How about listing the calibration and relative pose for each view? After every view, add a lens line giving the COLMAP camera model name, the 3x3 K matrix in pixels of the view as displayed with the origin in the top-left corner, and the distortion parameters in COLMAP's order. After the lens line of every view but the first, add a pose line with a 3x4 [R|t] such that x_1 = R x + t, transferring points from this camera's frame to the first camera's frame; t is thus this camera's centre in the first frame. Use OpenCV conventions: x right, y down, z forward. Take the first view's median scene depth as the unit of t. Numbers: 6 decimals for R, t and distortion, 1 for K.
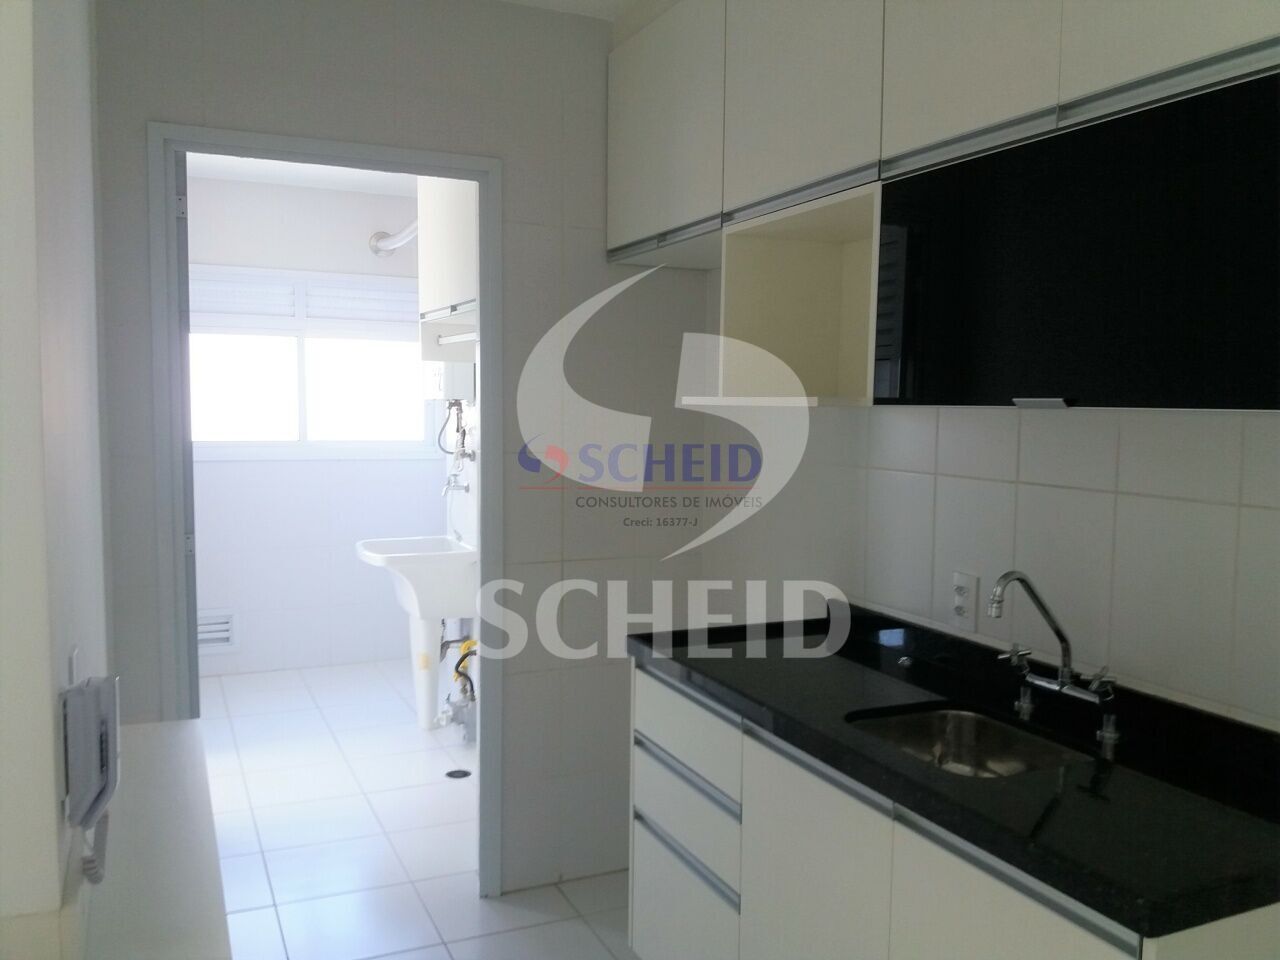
lens RADIAL K [[1047.5, 0, 640.0], [0, 1047.5, 480.0], [0, 0, 1]] dist [0.204877, -0.518925]
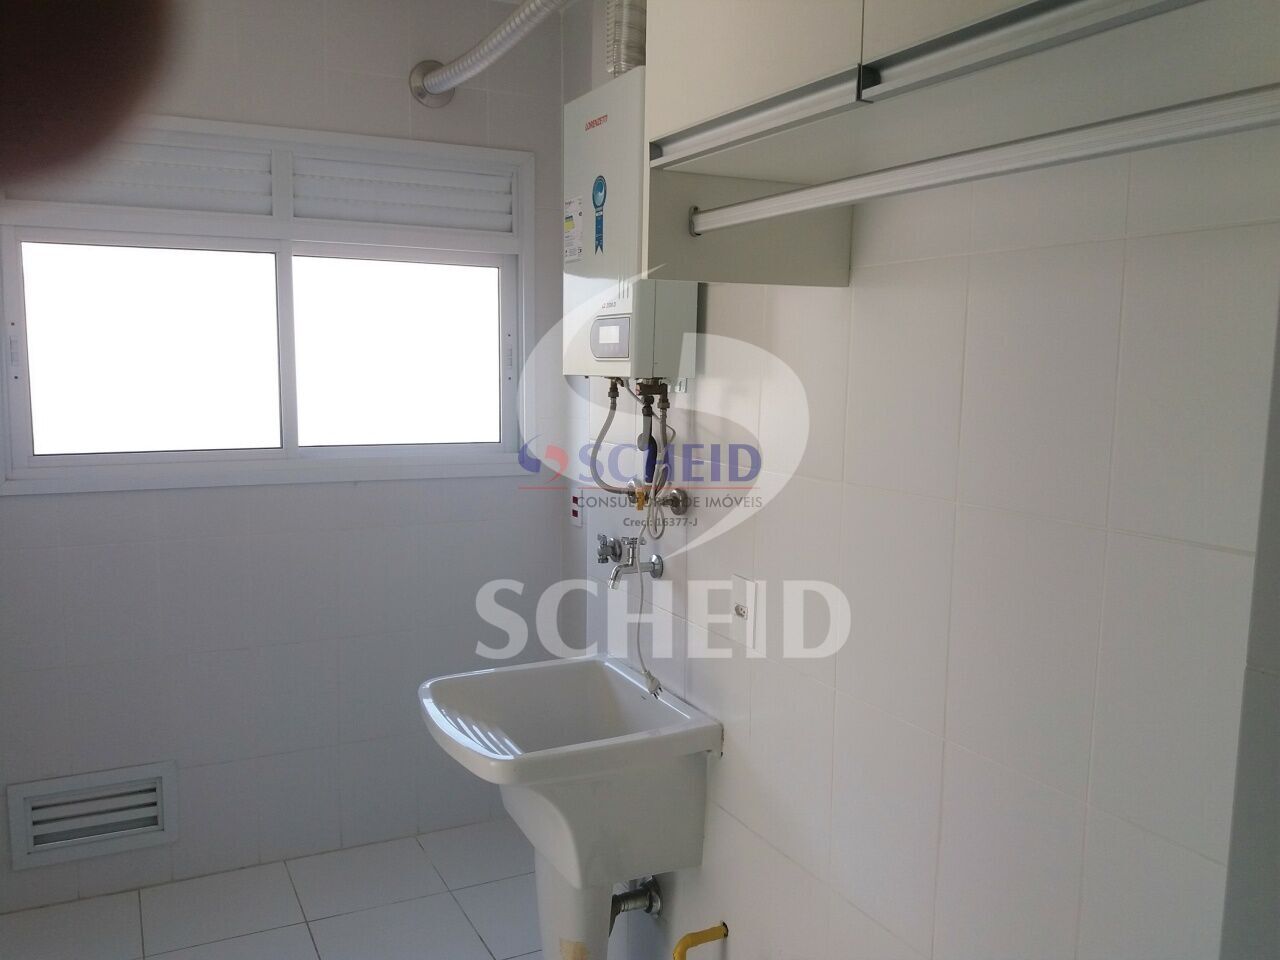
lens RADIAL K [[1047.5, 0, 640.0], [0, 1047.5, 480.0], [0, 0, 1]] dist [0.204877, -0.518925]
pose [[0.999387, 0.004466, 0.034729, -0.430797], [-0.005808, 0.999236, 0.038647, -0.111717], [-0.034530, -0.038825, 0.998649, 1.237584]]
